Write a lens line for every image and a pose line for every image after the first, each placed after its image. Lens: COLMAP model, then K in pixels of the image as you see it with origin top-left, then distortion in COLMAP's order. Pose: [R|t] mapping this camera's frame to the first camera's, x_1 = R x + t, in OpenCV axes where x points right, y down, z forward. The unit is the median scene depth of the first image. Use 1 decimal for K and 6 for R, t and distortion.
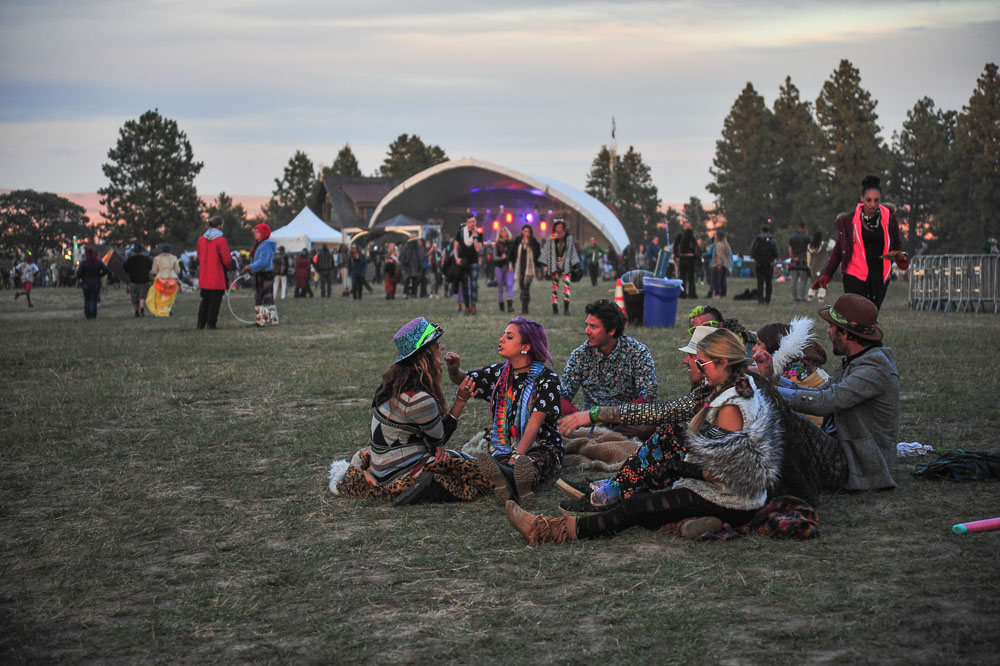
lens RADIAL K [[2438.6, 0, 500.2], [0, 2438.6, 333.2], [0, 0, 1]] dist [0.059803, 0.000000]
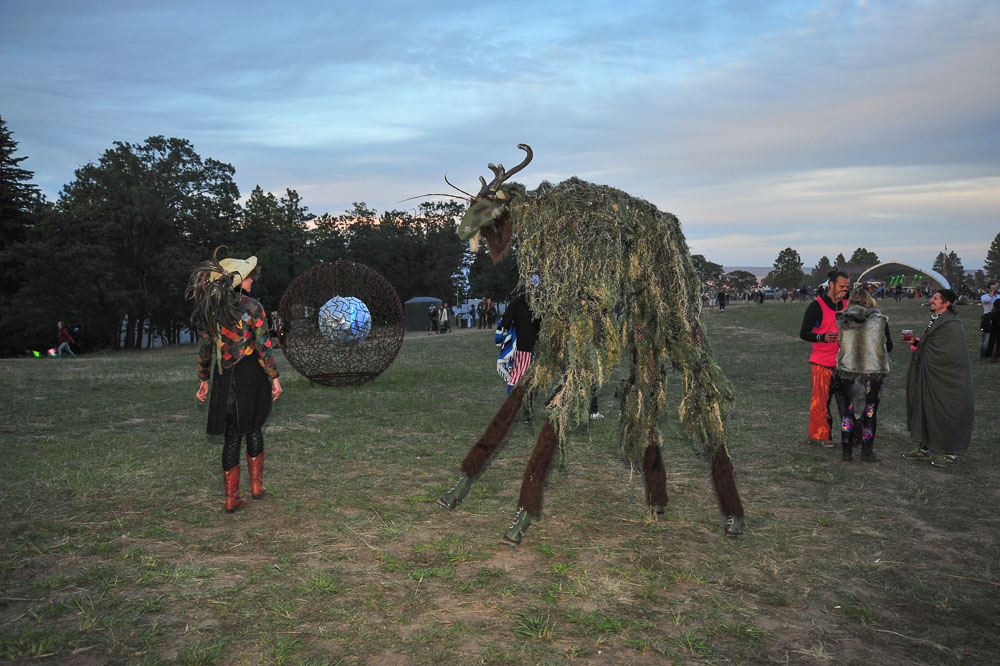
lens RADIAL K [[909.8, 0, 503.9], [0, 909.8, 337.5], [0, 0, 1]] dist [0.086079, 0.000000]
pose [[0.922970, 0.027247, -0.383906, -0.009121], [-0.020349, 0.999550, 0.022018, 0.007158], [0.384333, -0.012509, 0.923110, -0.174968]]
